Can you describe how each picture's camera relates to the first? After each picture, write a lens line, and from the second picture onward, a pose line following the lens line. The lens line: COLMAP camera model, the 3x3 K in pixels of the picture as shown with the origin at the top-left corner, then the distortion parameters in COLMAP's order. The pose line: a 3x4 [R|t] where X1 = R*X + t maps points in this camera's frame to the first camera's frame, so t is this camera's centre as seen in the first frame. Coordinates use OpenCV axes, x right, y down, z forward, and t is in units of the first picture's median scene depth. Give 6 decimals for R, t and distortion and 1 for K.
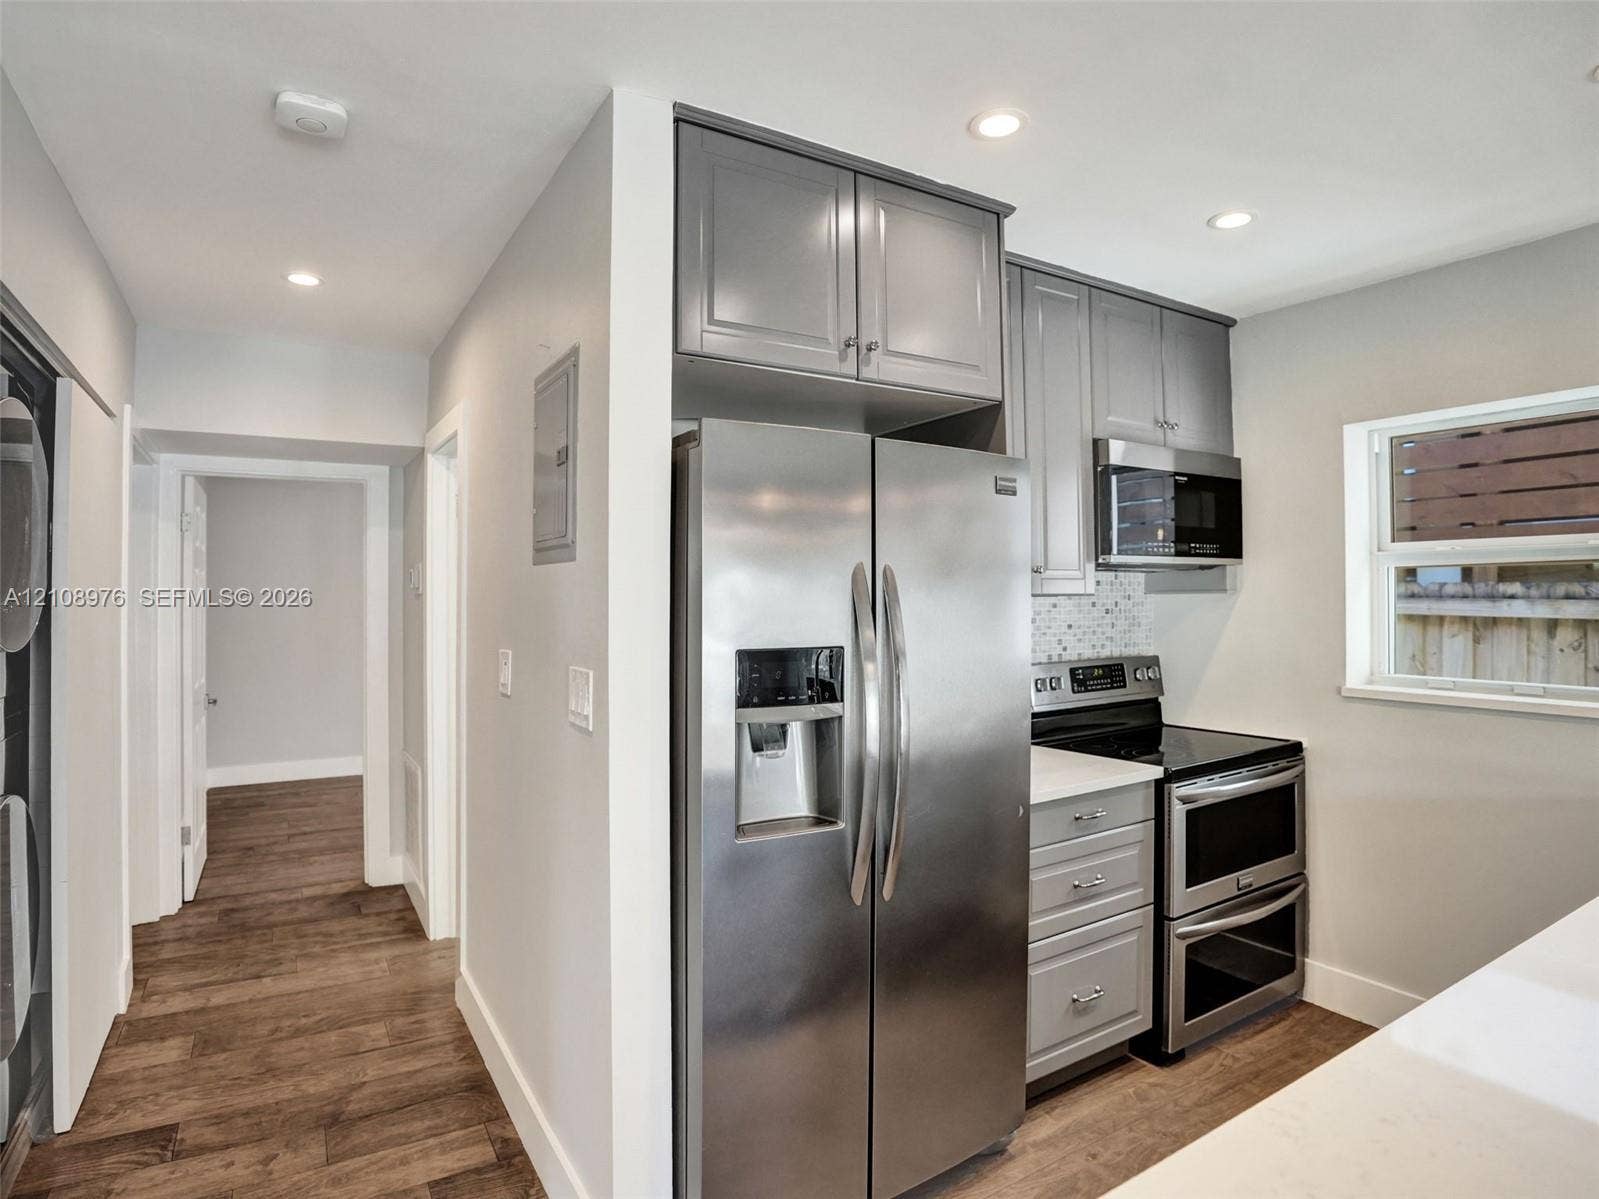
lens RADIAL K [[870.0, 0, 796.4], [0, 870.0, 575.8], [0, 0, 1]] dist [-0.083630, -0.000167]
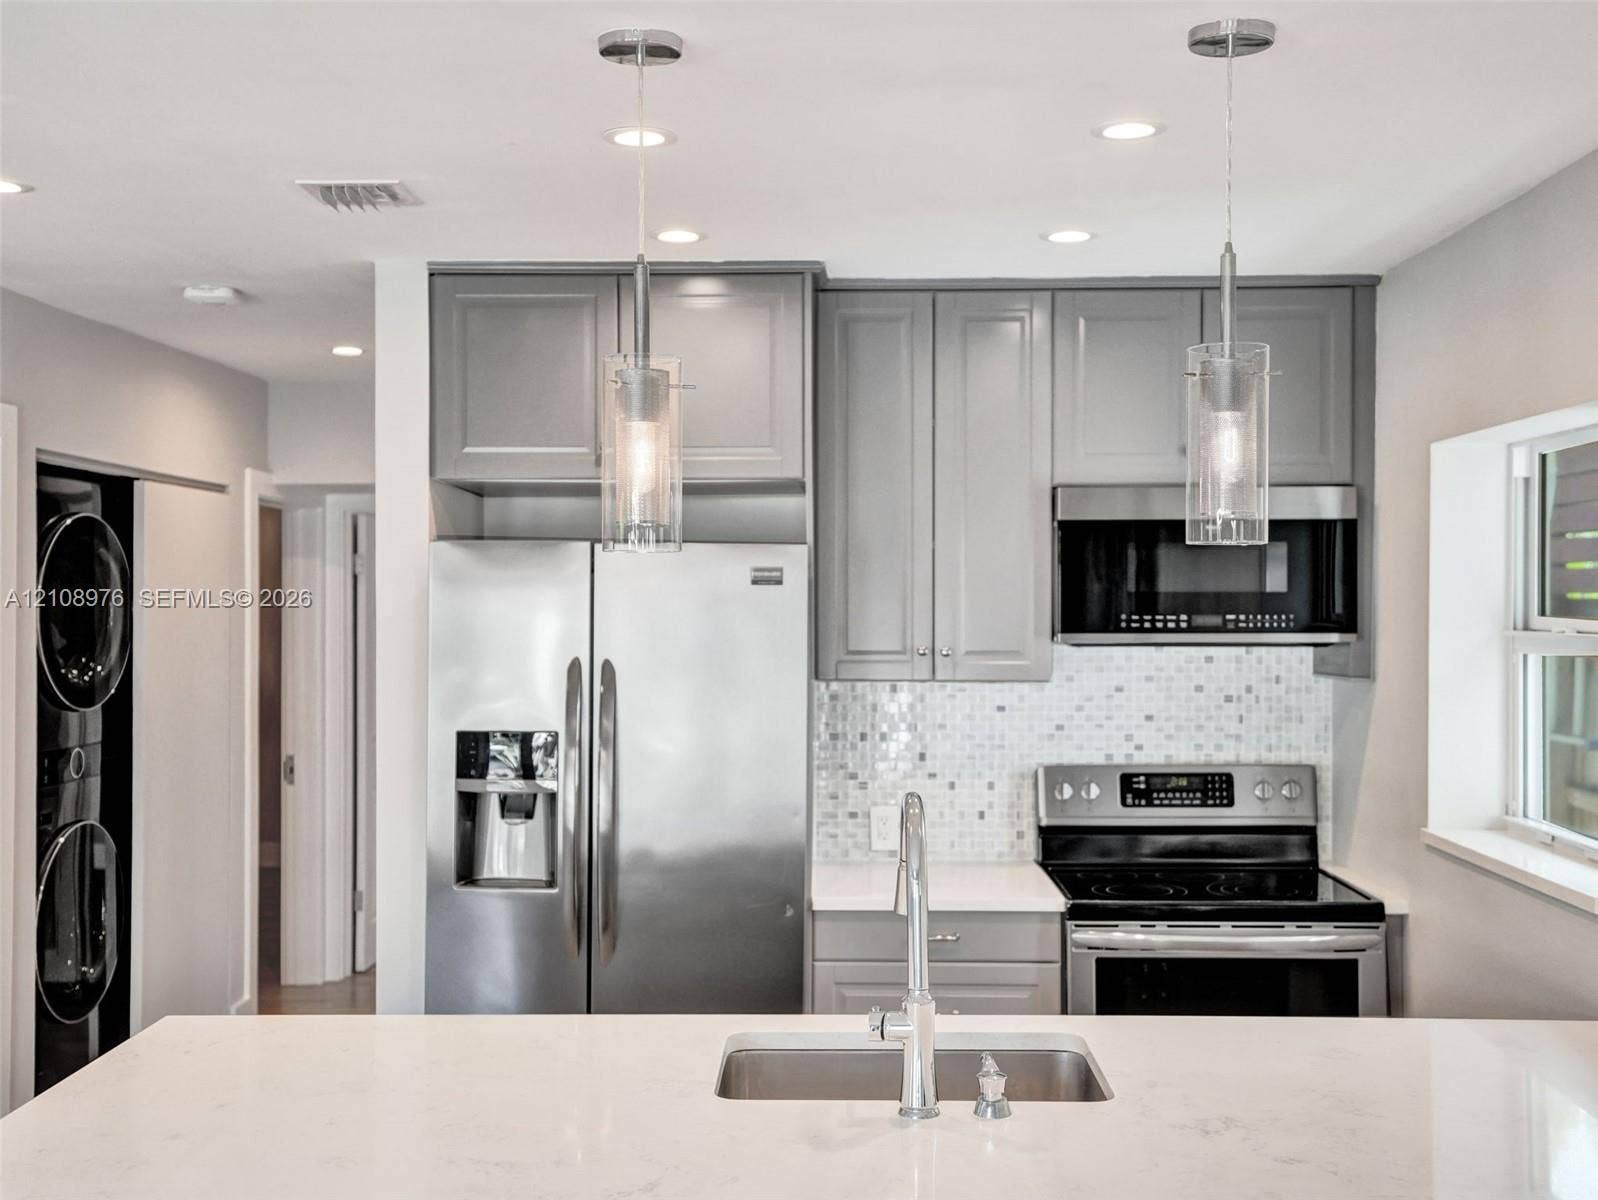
lens RADIAL K [[1615.2, 0, 799.0], [0, 1615.2, 600.0], [0, 0, 1]] dist [0.018205, 0.012788]
pose [[0.843532, 0.006328, -0.537041, 0.890065], [0.006749, 0.999727, 0.022380, -0.083374], [0.537036, -0.022503, 0.843259, -0.367296]]
